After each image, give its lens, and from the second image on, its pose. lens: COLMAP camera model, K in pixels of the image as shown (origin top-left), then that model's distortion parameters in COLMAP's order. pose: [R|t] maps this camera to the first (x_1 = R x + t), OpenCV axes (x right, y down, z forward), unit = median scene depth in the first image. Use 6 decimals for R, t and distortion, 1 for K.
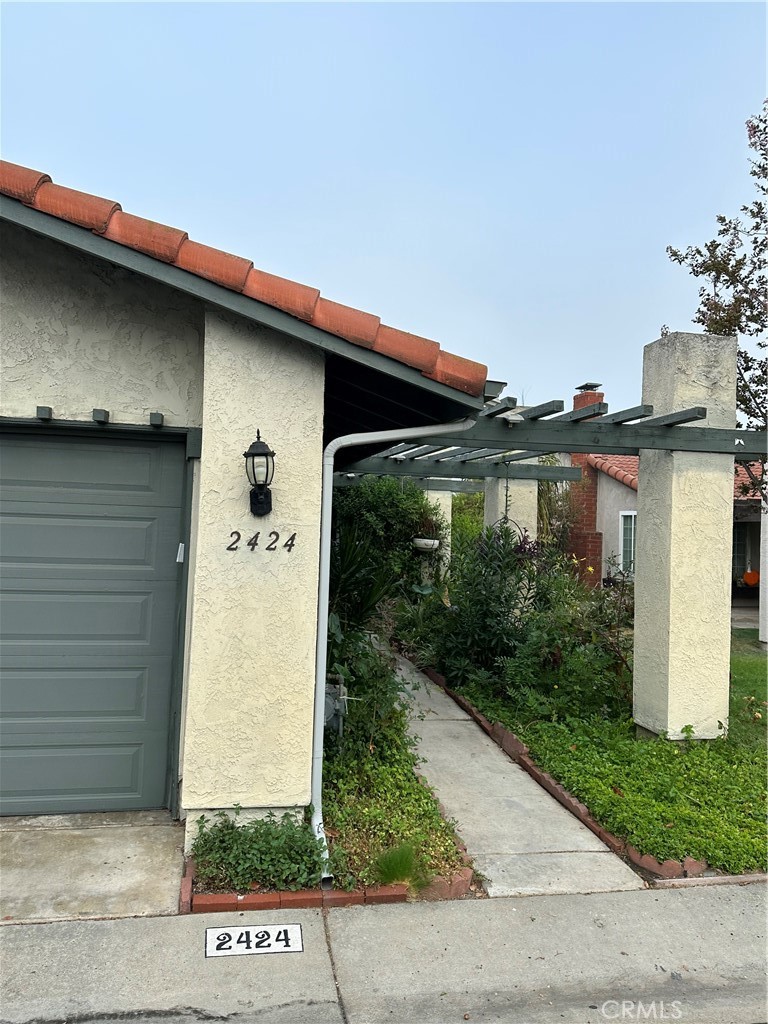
lens RADIAL K [[717.6, 0, 383.6], [0, 717.6, 489.1], [0, 0, 1]] dist [0.003122, -0.000660]
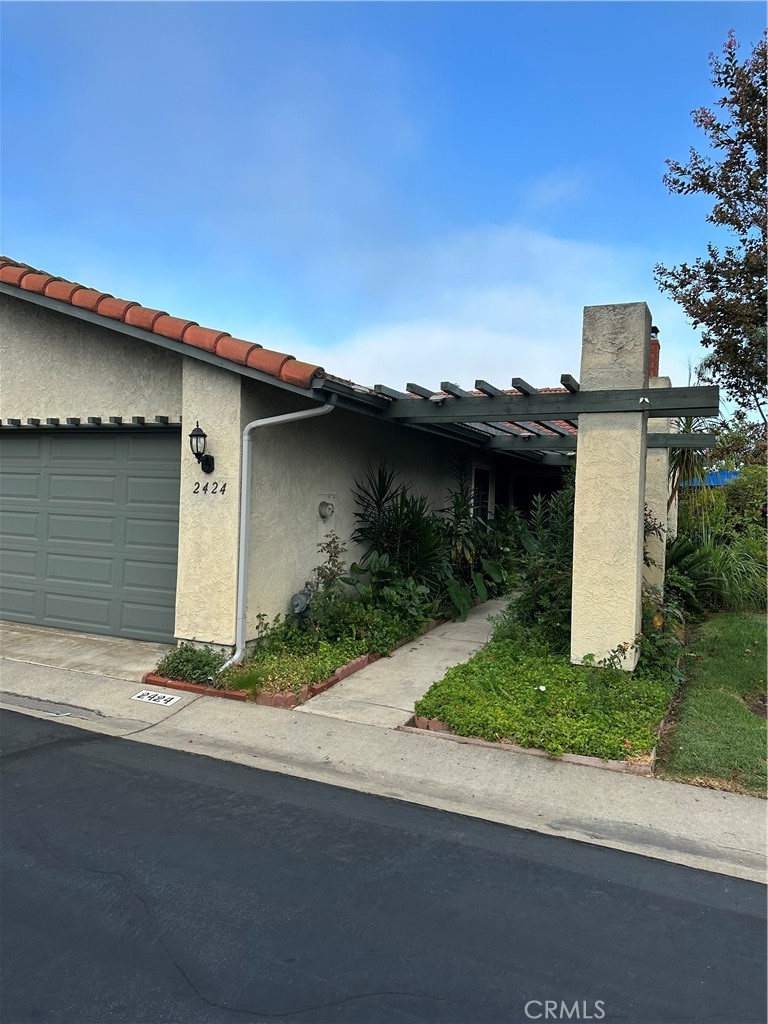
lens RADIAL K [[640.0, 0, 384.0], [0, 640.0, 512.0], [0, 0, 1]] dist [0.022779, -0.000543]
pose [[0.839964, 0.006393, -0.542605, 0.997112], [0.023363, 0.998577, 0.047933, 0.067039], [0.542139, -0.052939, 0.838619, -0.042047]]
